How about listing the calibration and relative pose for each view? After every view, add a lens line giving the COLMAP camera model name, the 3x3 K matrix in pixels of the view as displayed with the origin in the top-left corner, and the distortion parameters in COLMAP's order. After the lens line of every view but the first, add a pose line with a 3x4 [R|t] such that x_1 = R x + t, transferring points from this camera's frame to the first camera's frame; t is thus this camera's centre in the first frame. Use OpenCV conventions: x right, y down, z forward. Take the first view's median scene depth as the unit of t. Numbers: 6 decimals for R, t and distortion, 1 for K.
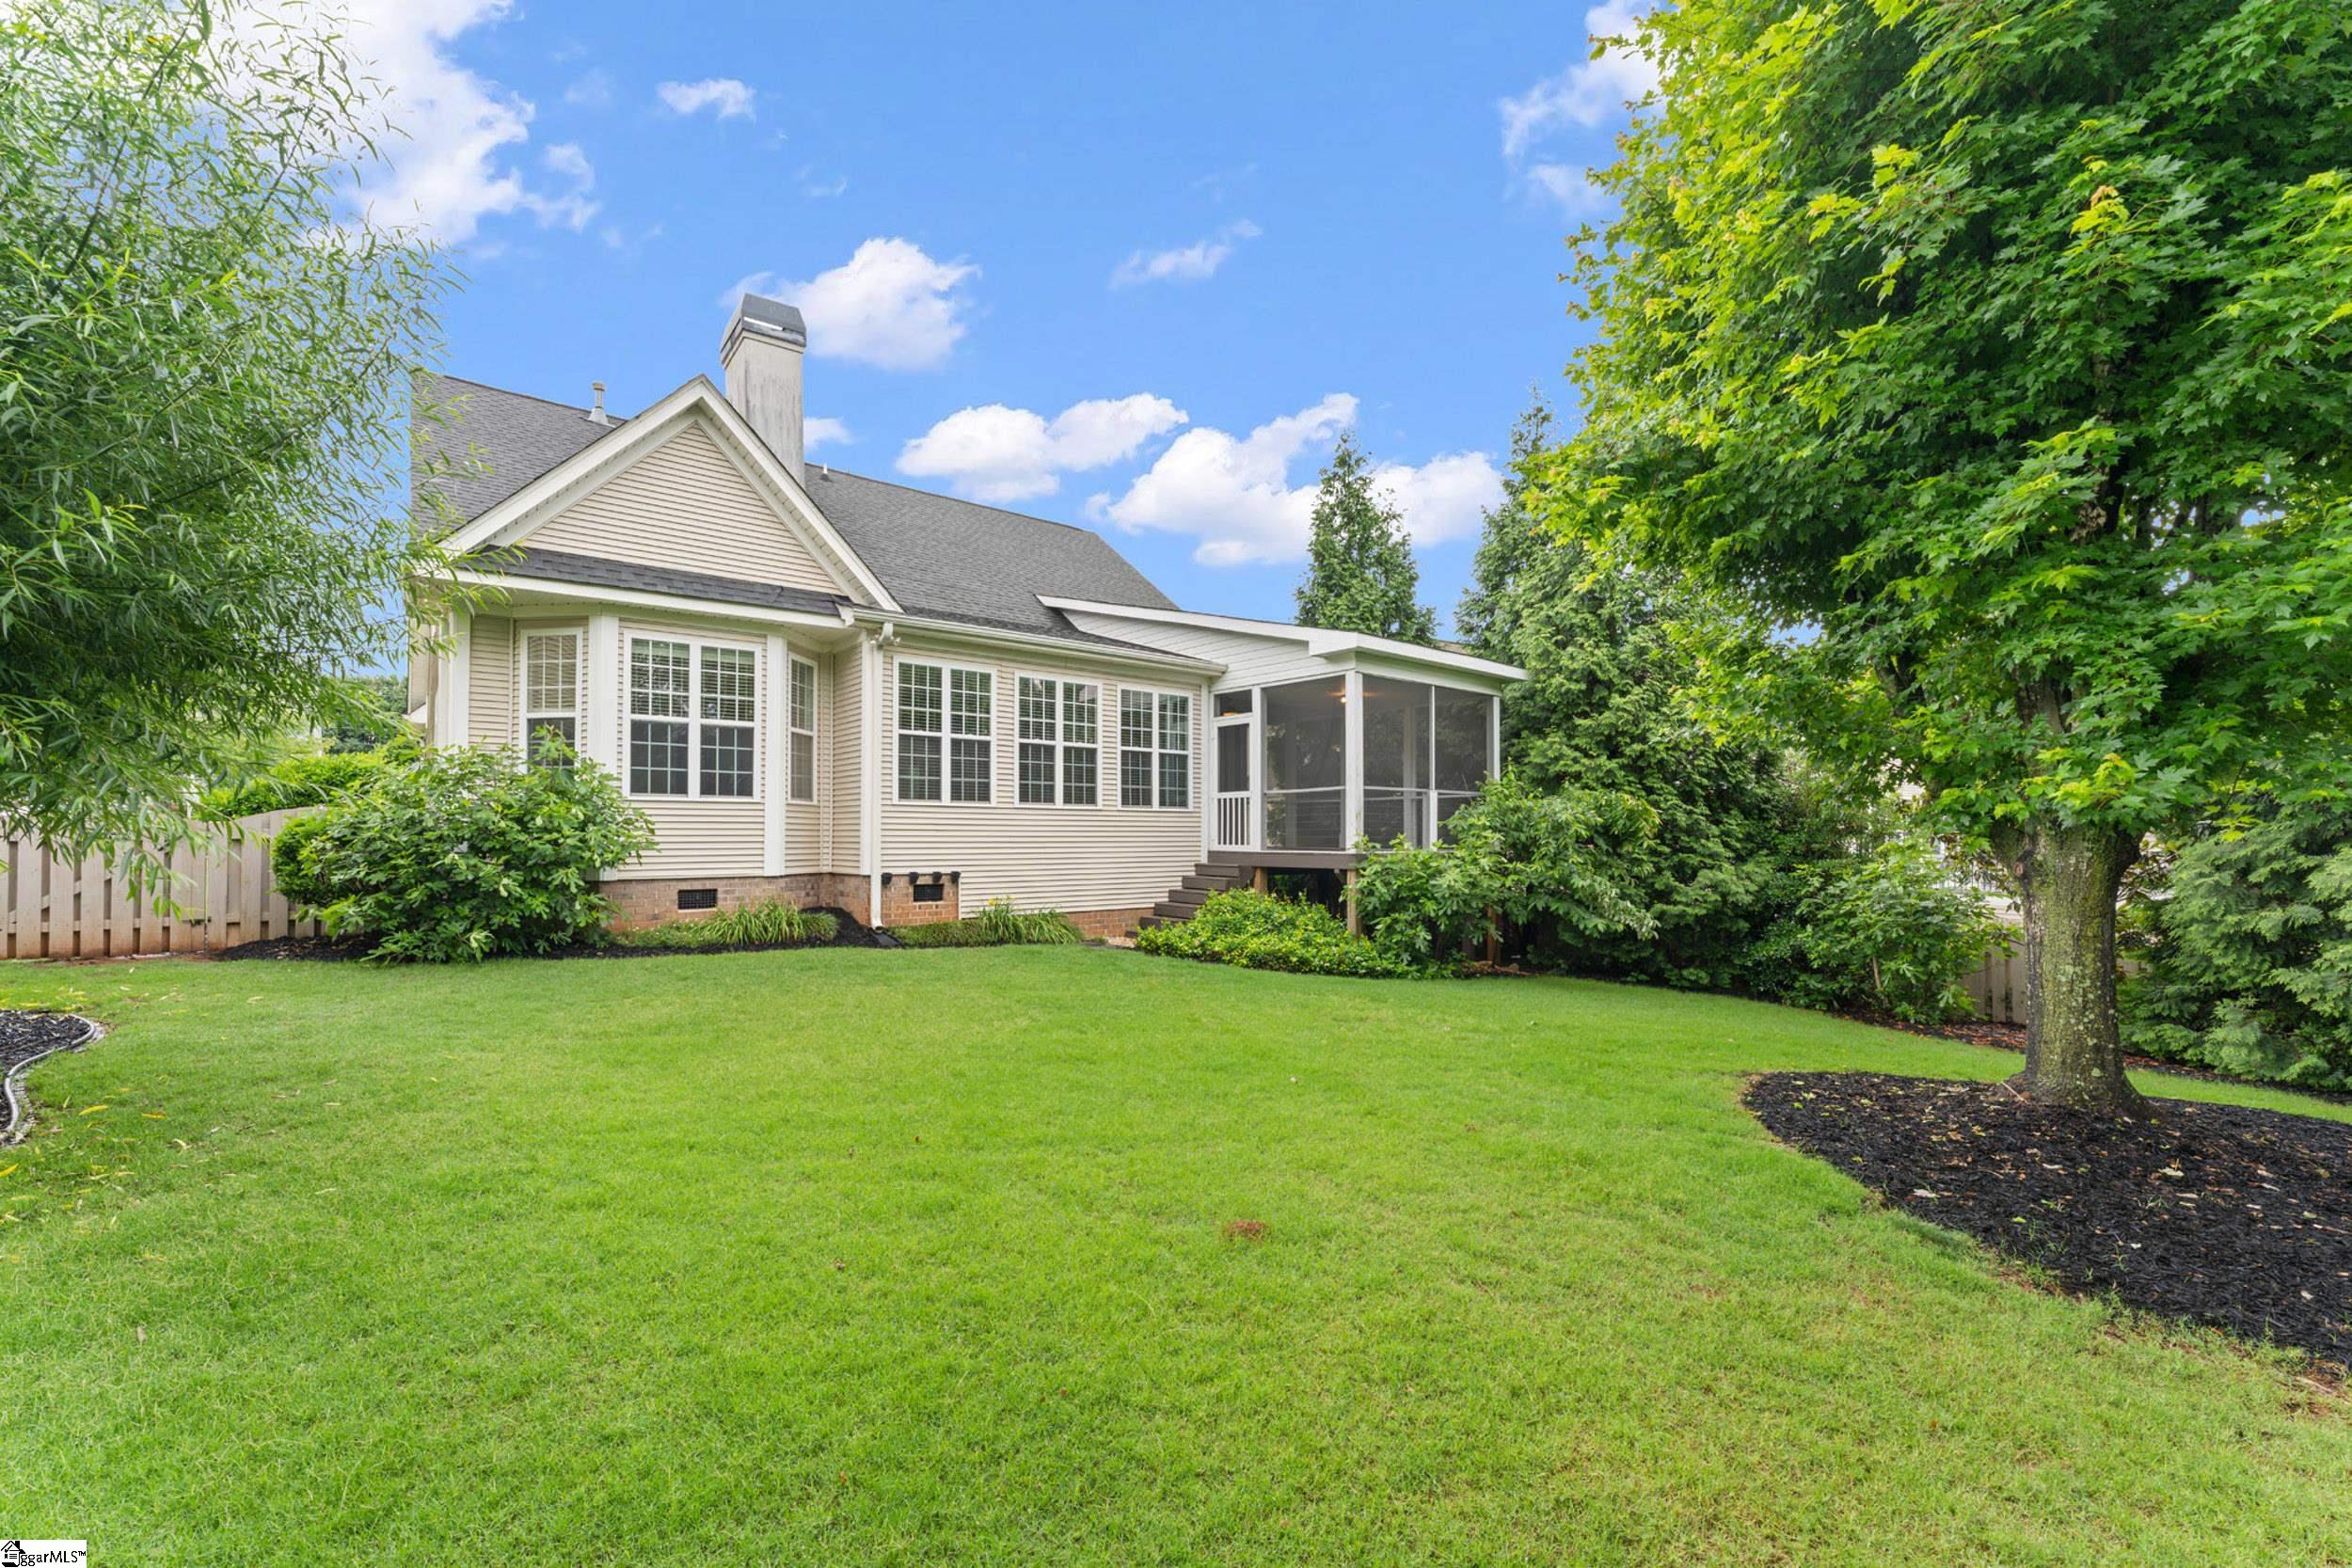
lens RADIAL K [[948.2, 0, 1170.8], [0, 948.2, 777.4], [0, 0, 1]] dist [-0.000230, -0.000288]
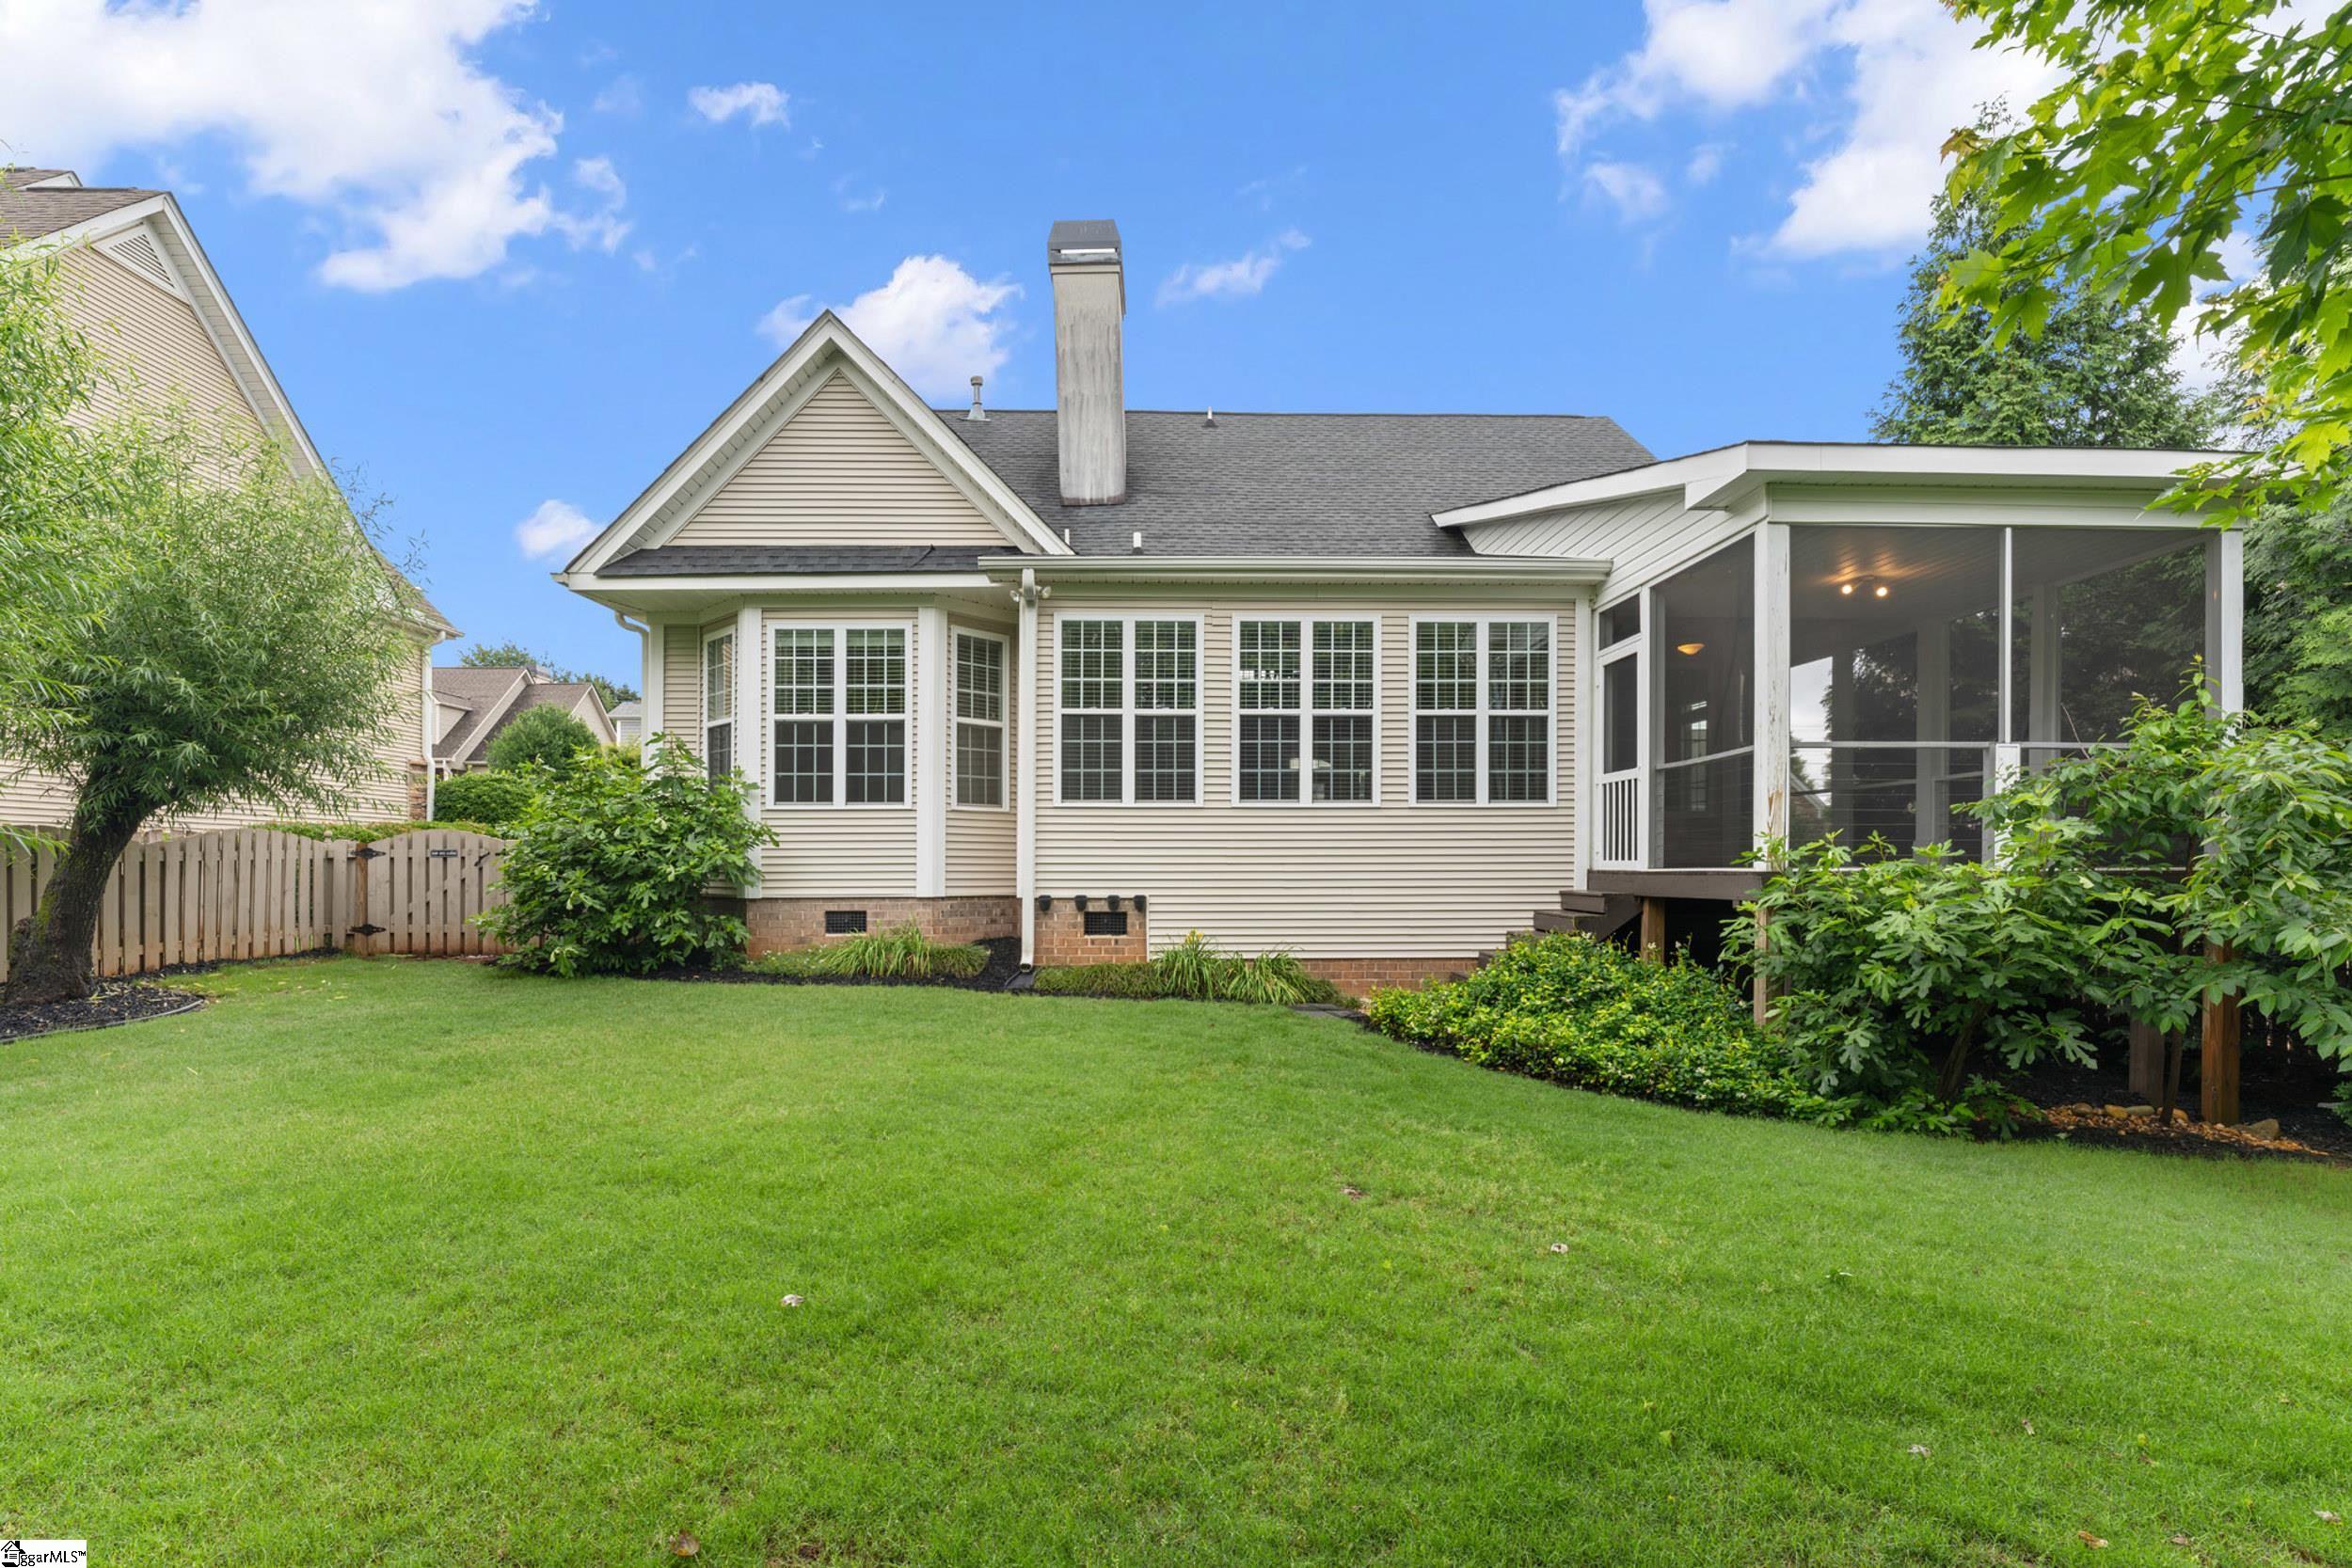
lens RADIAL K [[1200.6, 0, 1177.4], [0, 1200.6, 806.1], [0, 0, 1]] dist [0.001202, -0.000011]
pose [[0.793826, -0.026510, -0.607566, 0.376862], [0.042062, 0.999050, 0.011364, 0.020785], [0.606688, -0.034577, 0.794188, 0.287202]]
